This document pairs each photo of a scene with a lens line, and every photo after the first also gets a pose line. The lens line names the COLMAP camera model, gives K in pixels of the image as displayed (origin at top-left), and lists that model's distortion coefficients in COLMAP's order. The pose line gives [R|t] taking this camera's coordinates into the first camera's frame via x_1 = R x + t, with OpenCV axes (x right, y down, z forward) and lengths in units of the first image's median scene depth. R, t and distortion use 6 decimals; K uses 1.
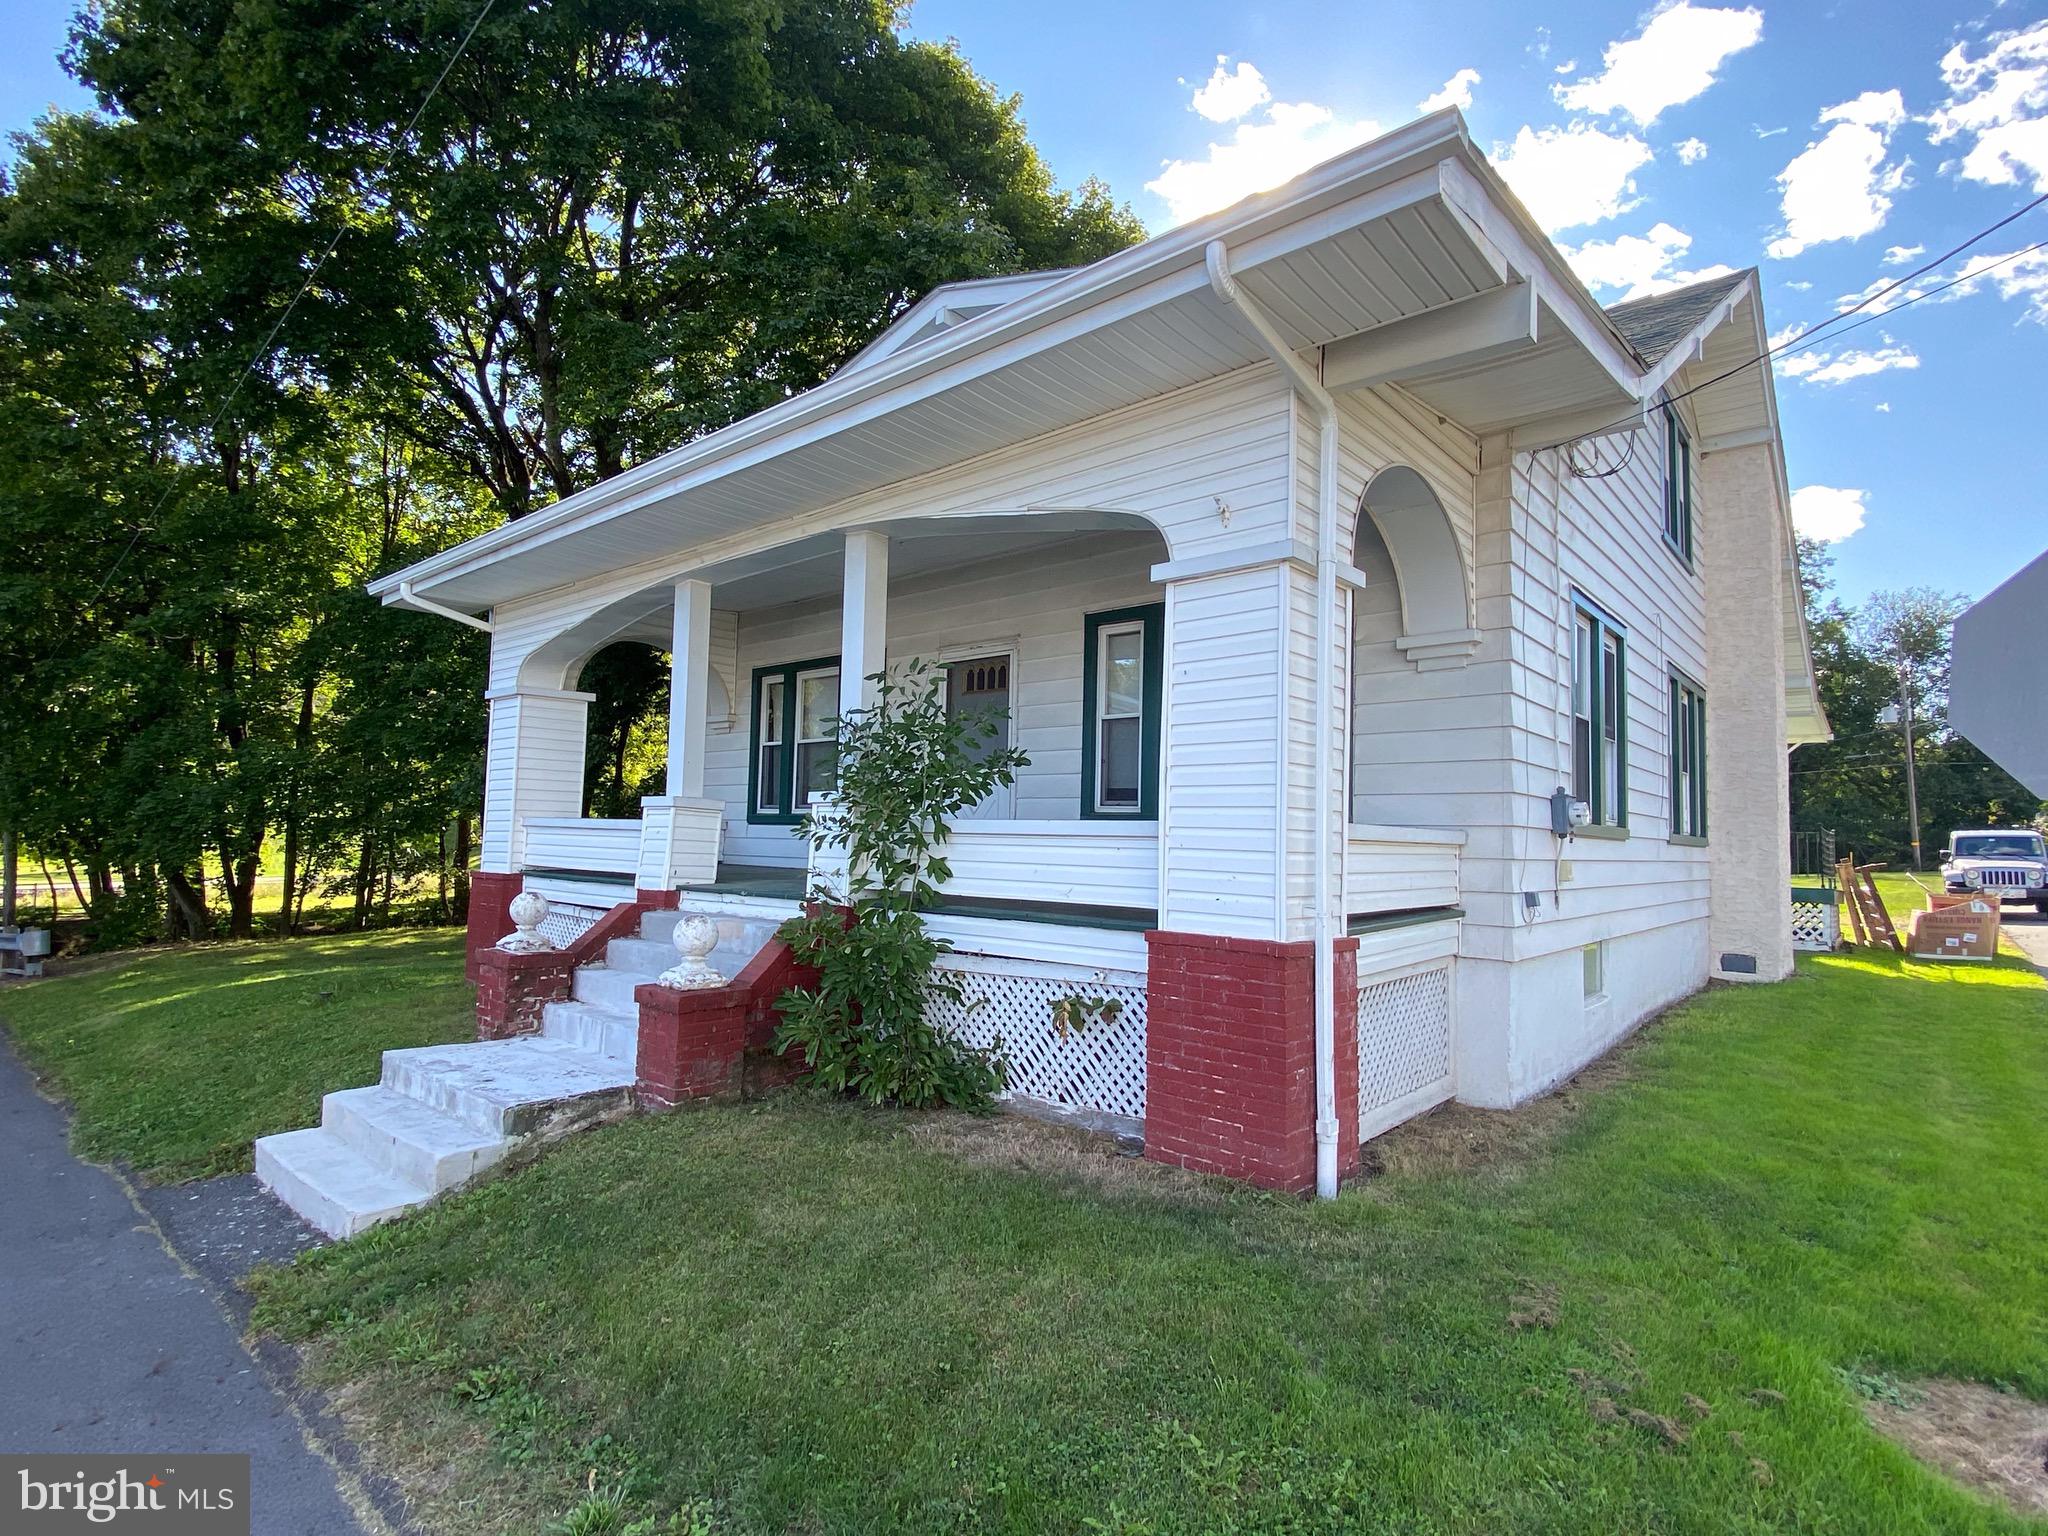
lens RADIAL K [[1042.5, 0, 1029.4], [0, 1042.5, 765.4], [0, 0, 1]] dist [-0.006855, -0.004159]
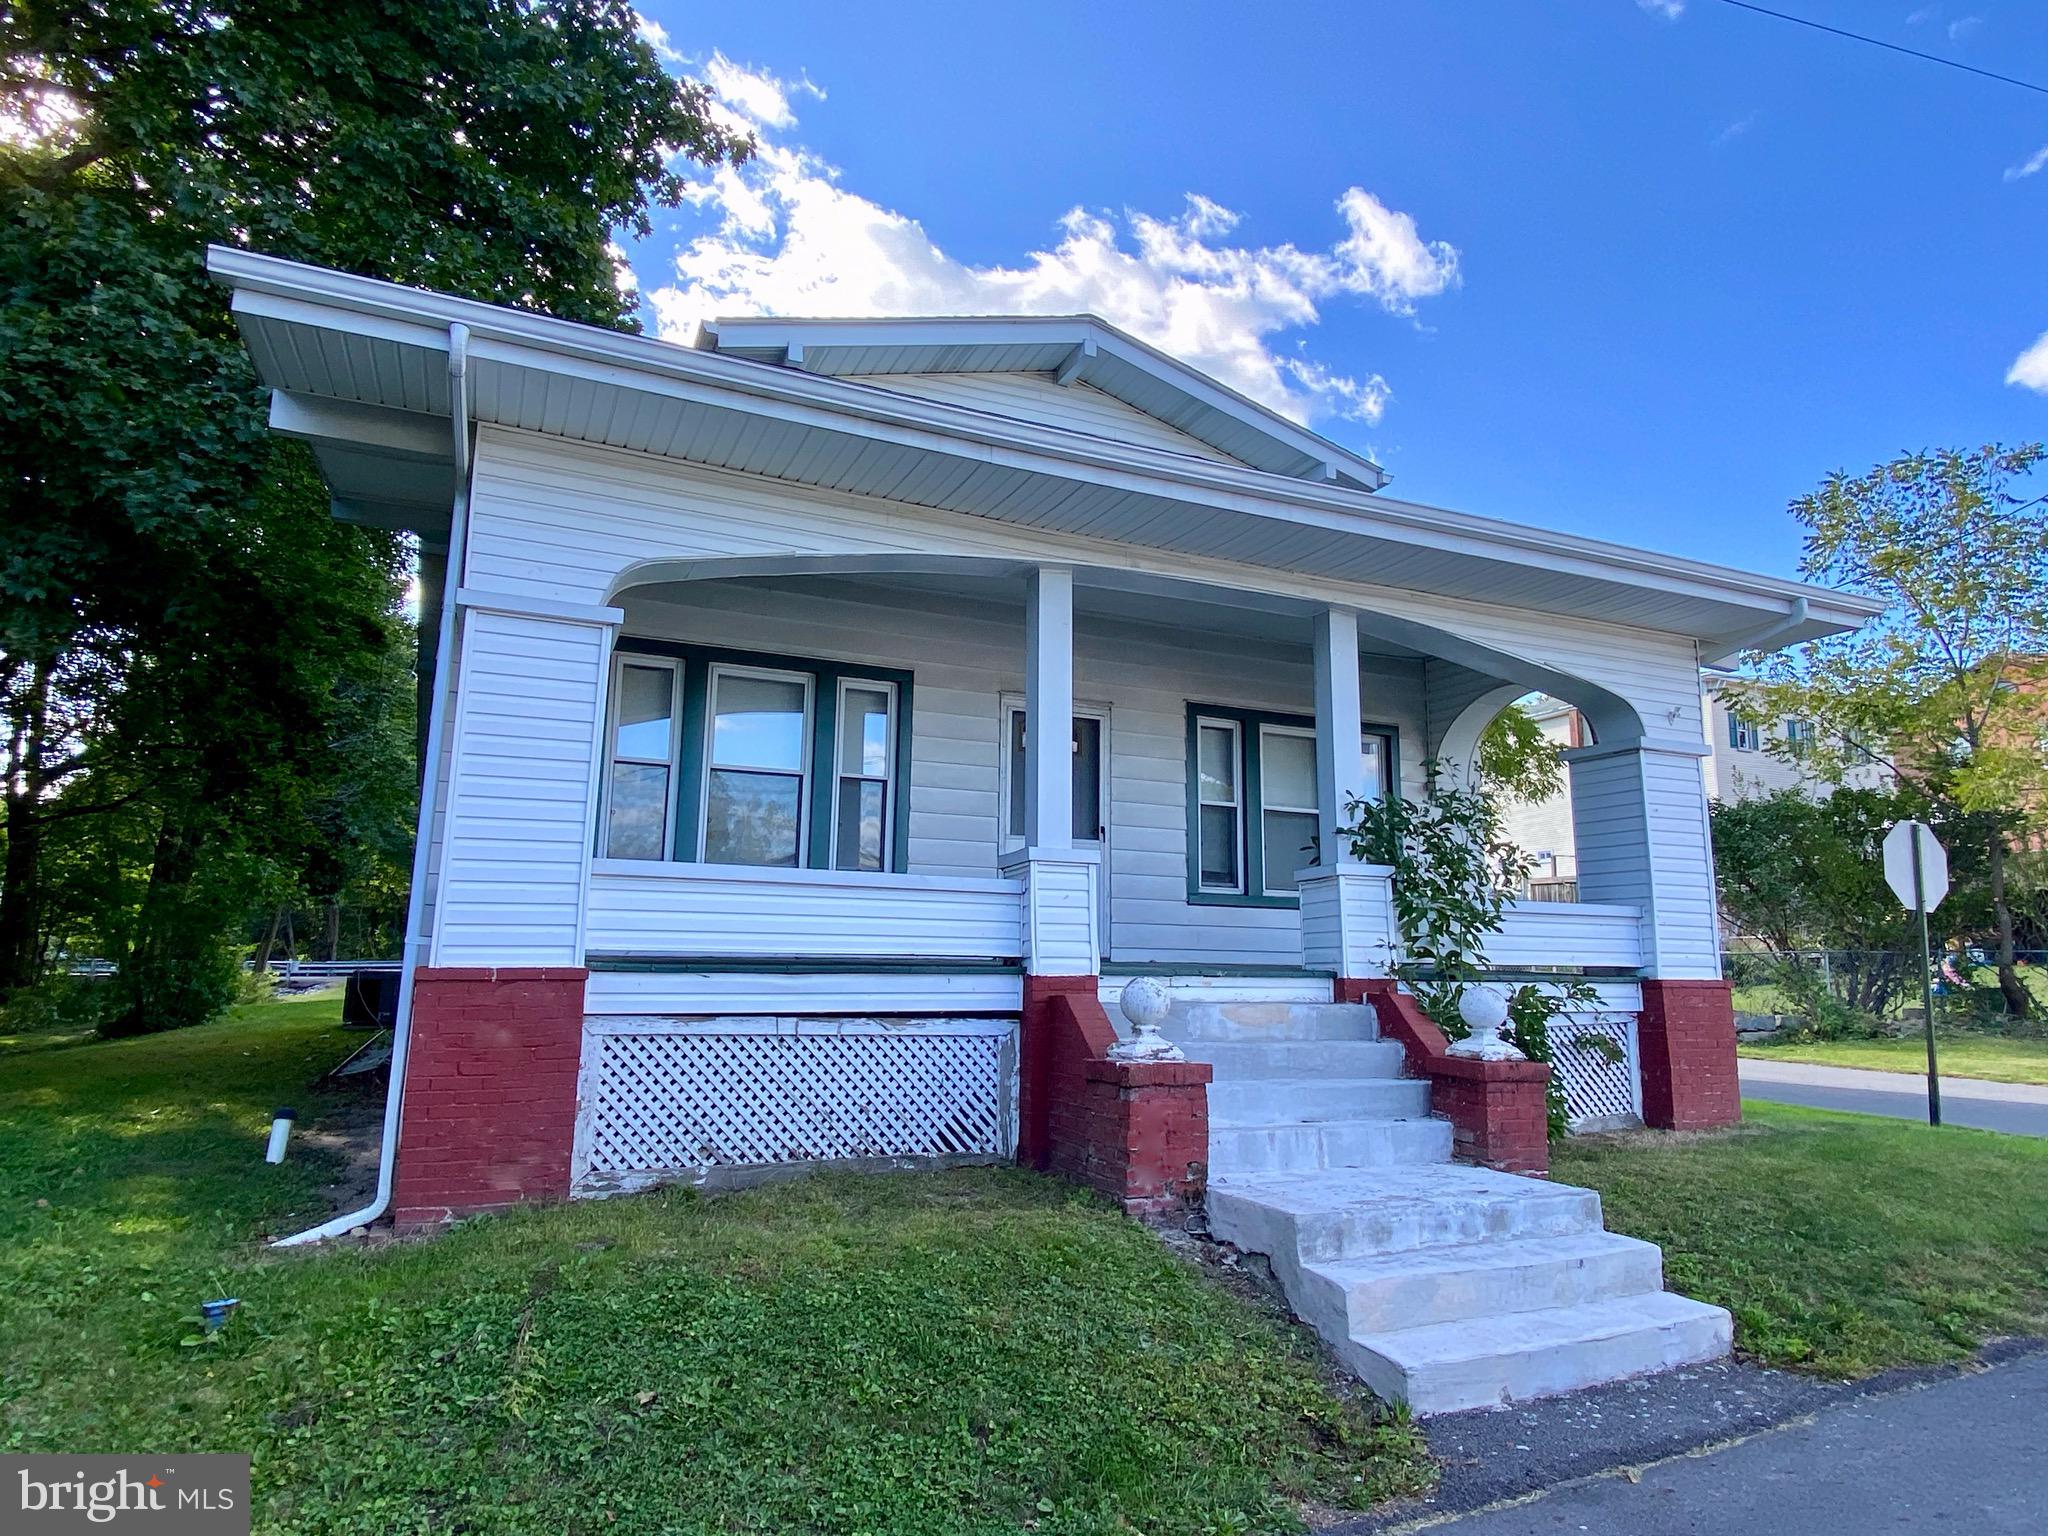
lens RADIAL K [[1228.1, 0, 1018.3], [0, 1228.1, 772.2], [0, 0, 1]] dist [0.019296, -0.014876]
pose [[0.417790, 0.126575, 0.899683, -1.340224], [-0.070501, 0.991779, -0.106793, 0.081583], [-0.905804, -0.018812, 0.423279, 0.765242]]
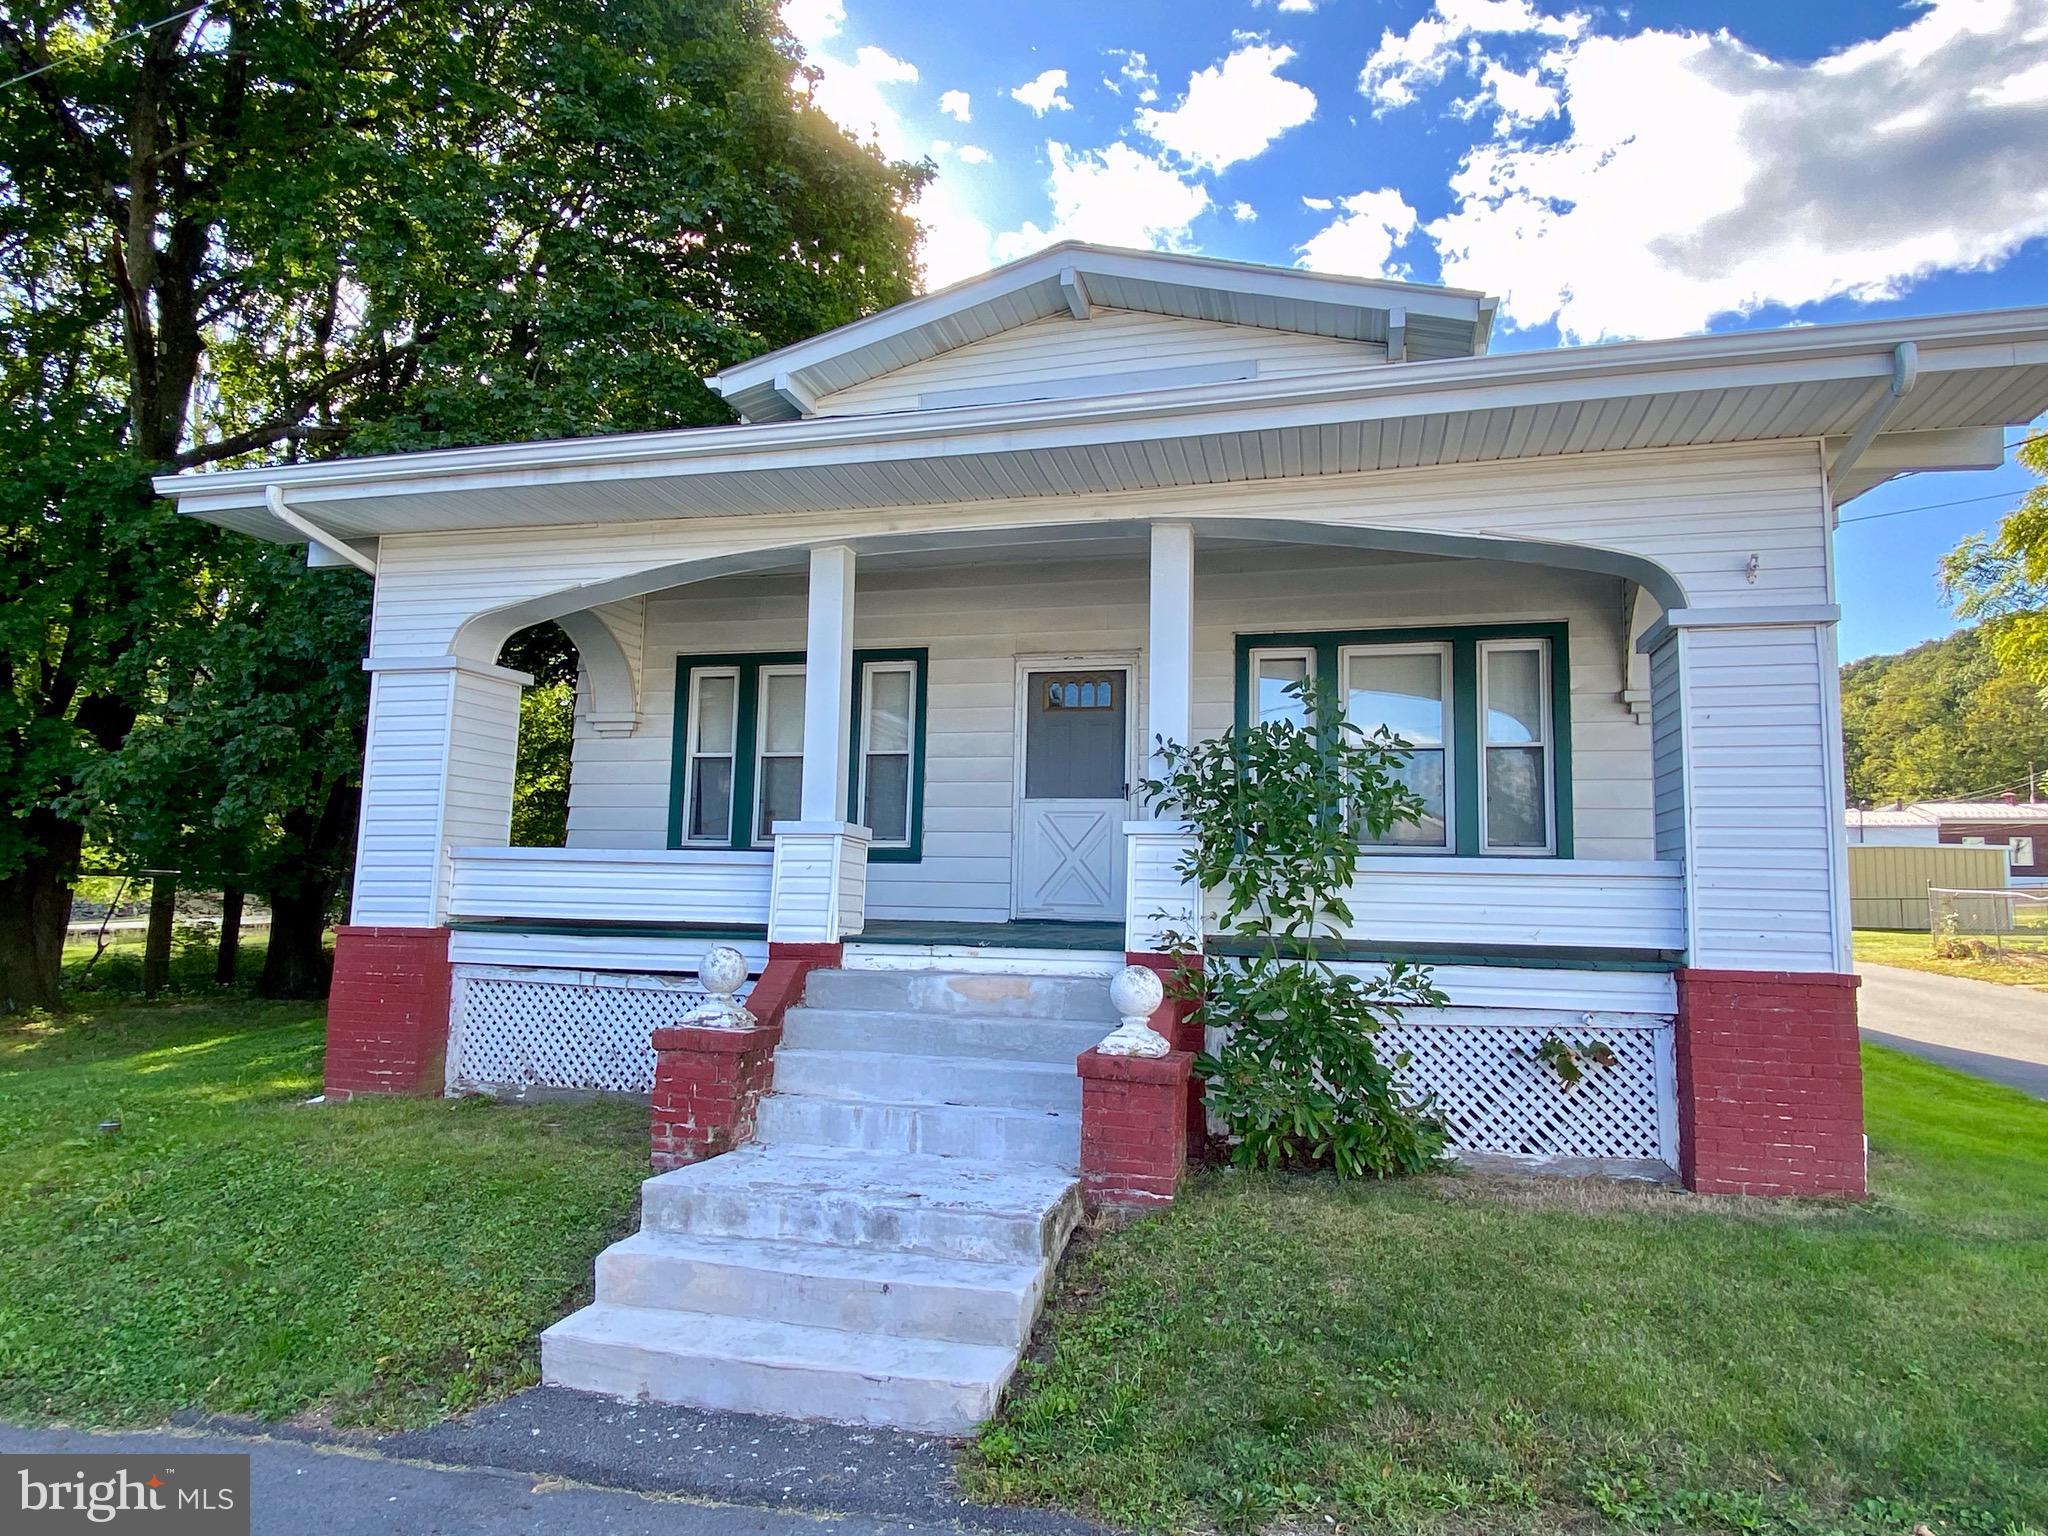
lens RADIAL K [[1228.1, 0, 1016.2], [0, 1228.1, 769.7], [0, 0, 1]] dist [0.019296, -0.014876]
pose [[0.901544, 0.043047, 0.430541, -0.703329], [-0.033155, 0.998986, -0.030456, 0.016018], [-0.431416, 0.013183, 0.902057, 0.135402]]
